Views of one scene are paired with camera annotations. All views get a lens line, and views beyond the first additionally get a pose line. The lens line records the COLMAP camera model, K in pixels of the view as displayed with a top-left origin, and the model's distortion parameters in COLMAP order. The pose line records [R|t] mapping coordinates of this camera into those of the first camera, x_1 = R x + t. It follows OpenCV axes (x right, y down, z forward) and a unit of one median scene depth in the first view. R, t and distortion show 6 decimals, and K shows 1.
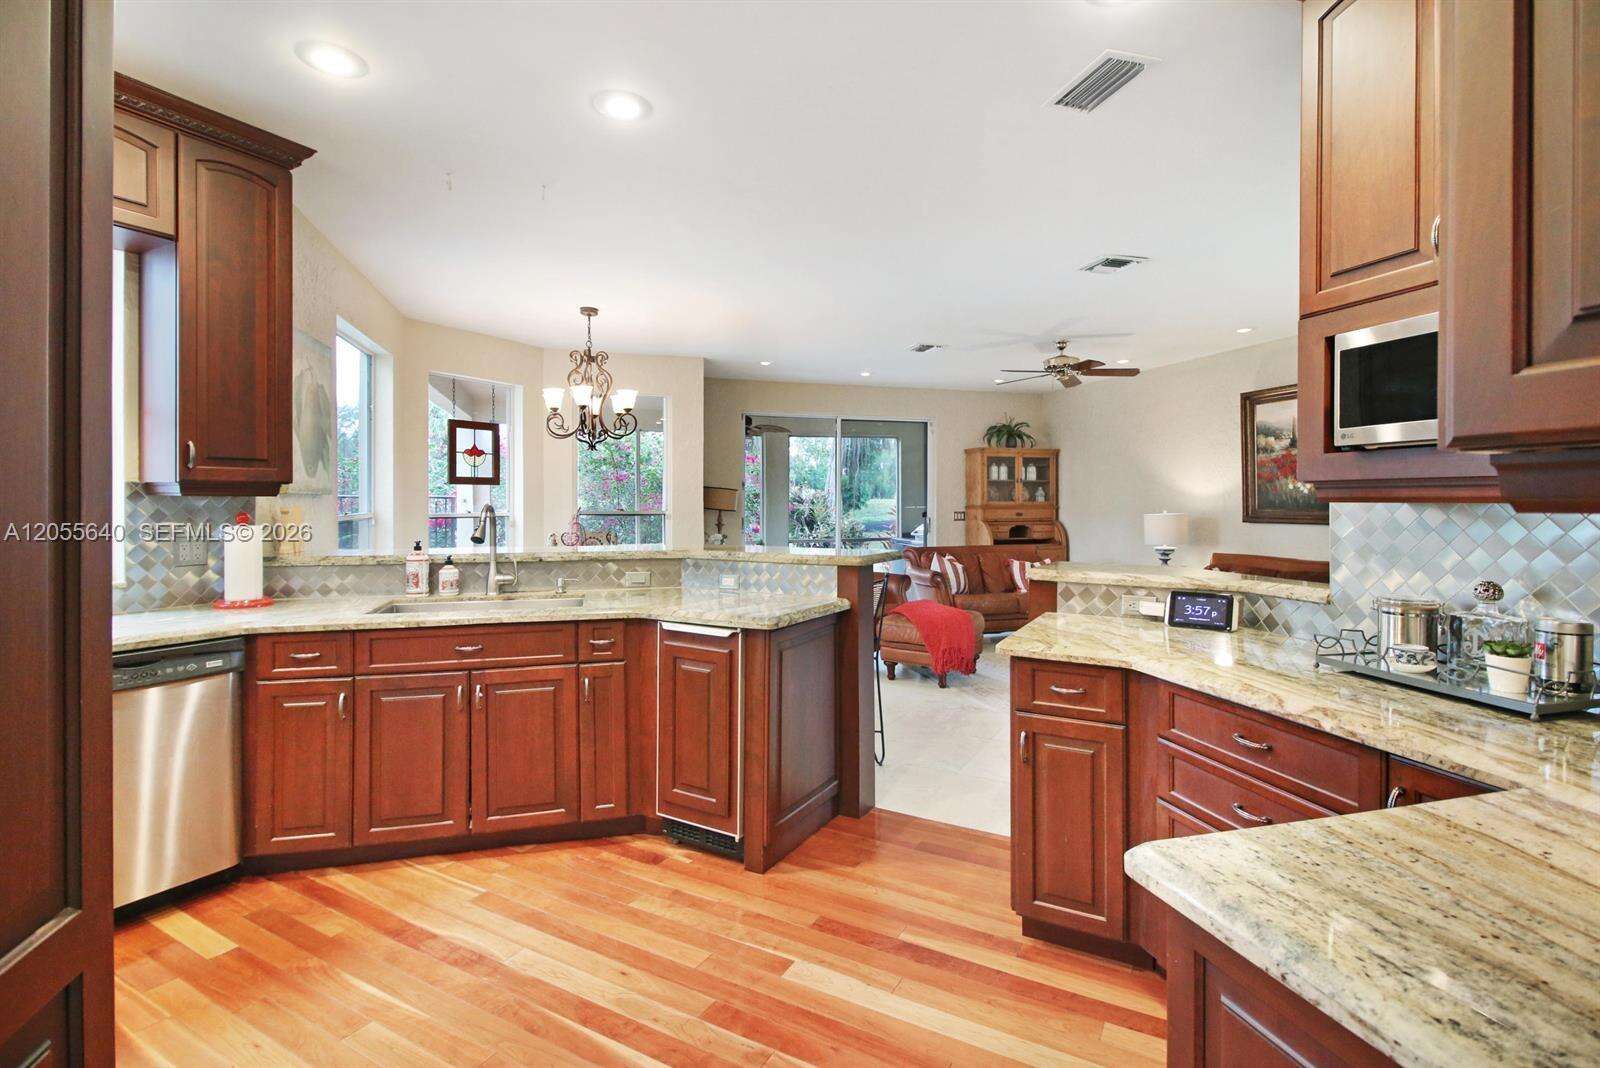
lens RADIAL K [[769.3, 0, 807.7], [0, 769.3, 499.9], [0, 0, 1]] dist [-0.015749, -0.000882]
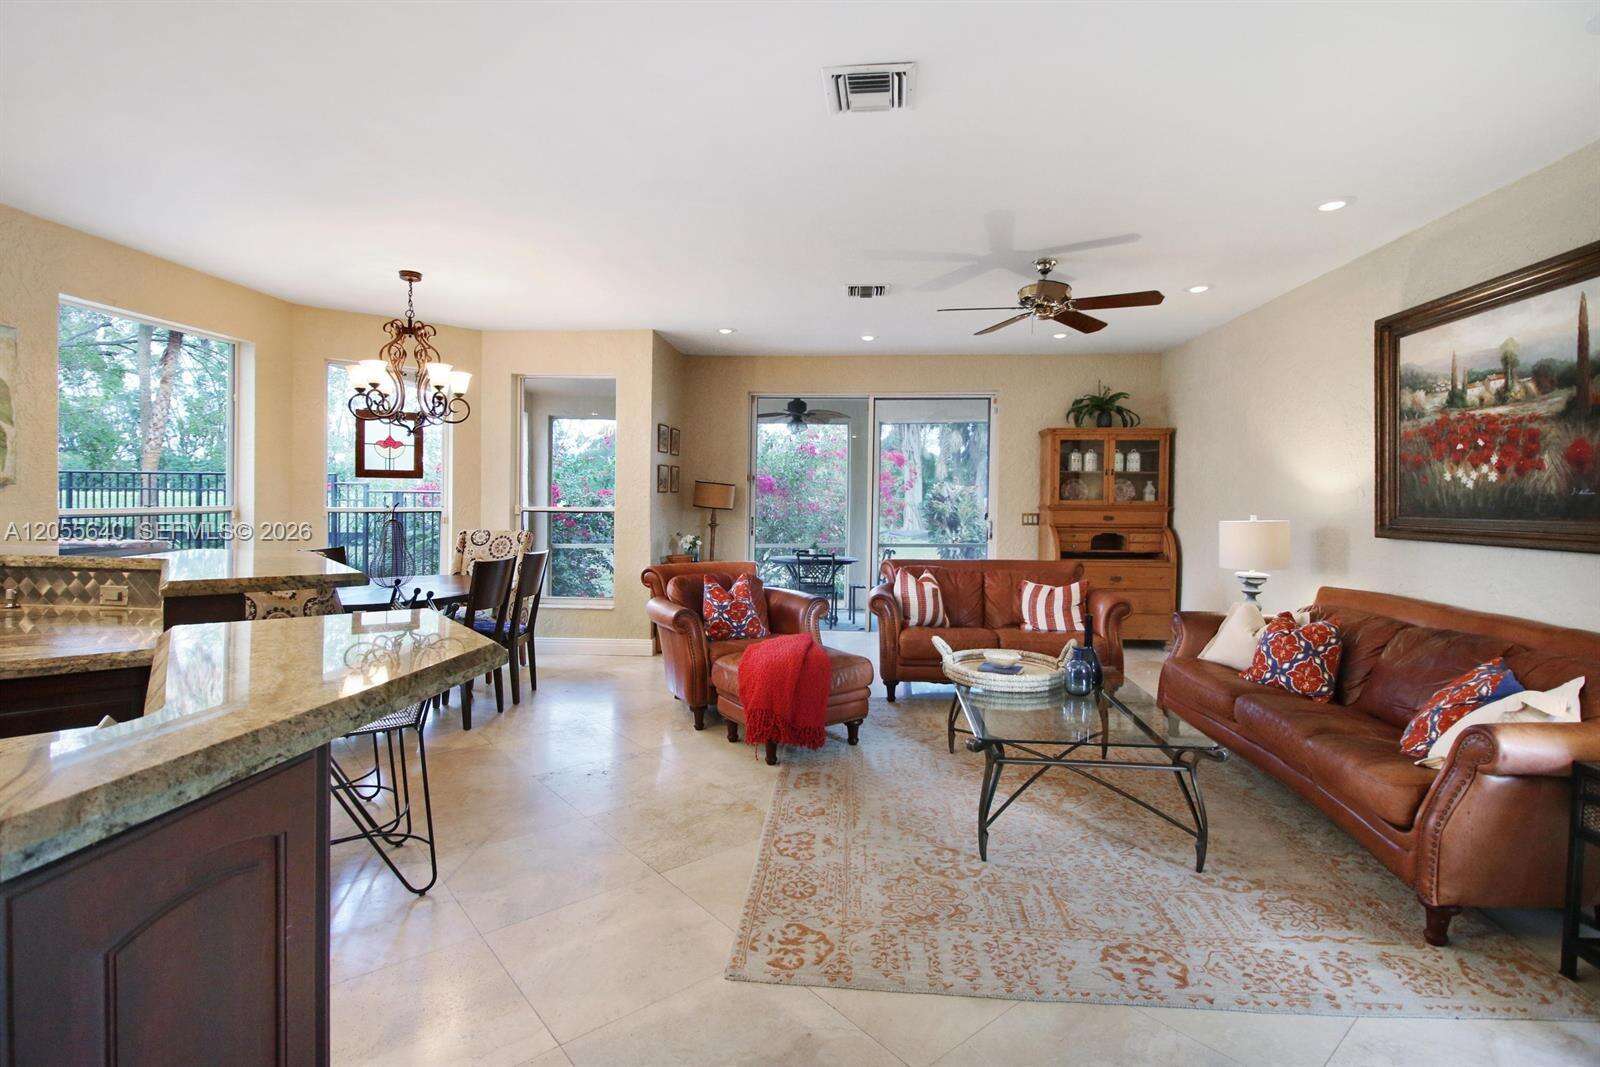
lens RADIAL K [[769.3, 0, 807.7], [0, 769.3, 499.4], [0, 0, 1]] dist [-0.015749, -0.000882]
pose [[0.933604, 0.007507, -0.358229, 0.362696], [-0.006841, 0.999972, 0.003124, 0.000897], [0.358242, -0.000466, 0.933629, 0.284770]]
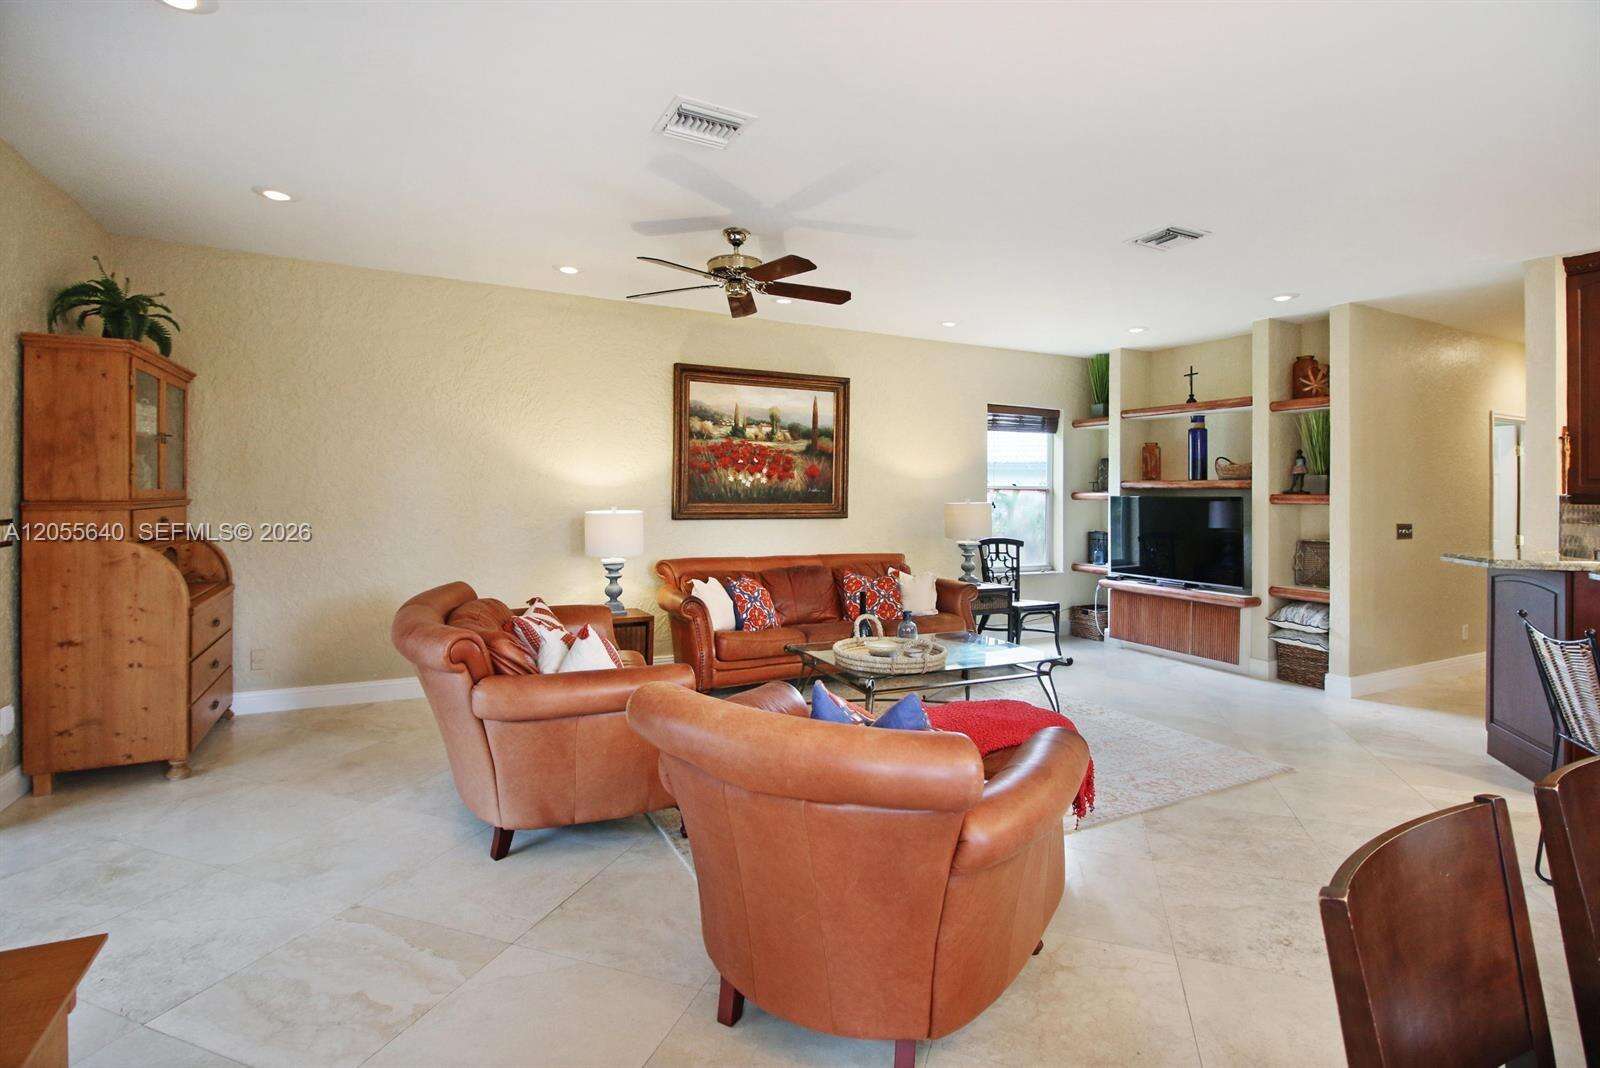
lens RADIAL K [[769.3, 0, 807.7], [0, 769.3, 499.9], [0, 0, 1]] dist [-0.015749, -0.000882]
pose [[-0.230686, -0.012310, 0.972950, -0.263189], [-0.011796, 0.999882, 0.009854, -0.002053], [-0.972957, -0.009204, -0.230804, 1.037793]]
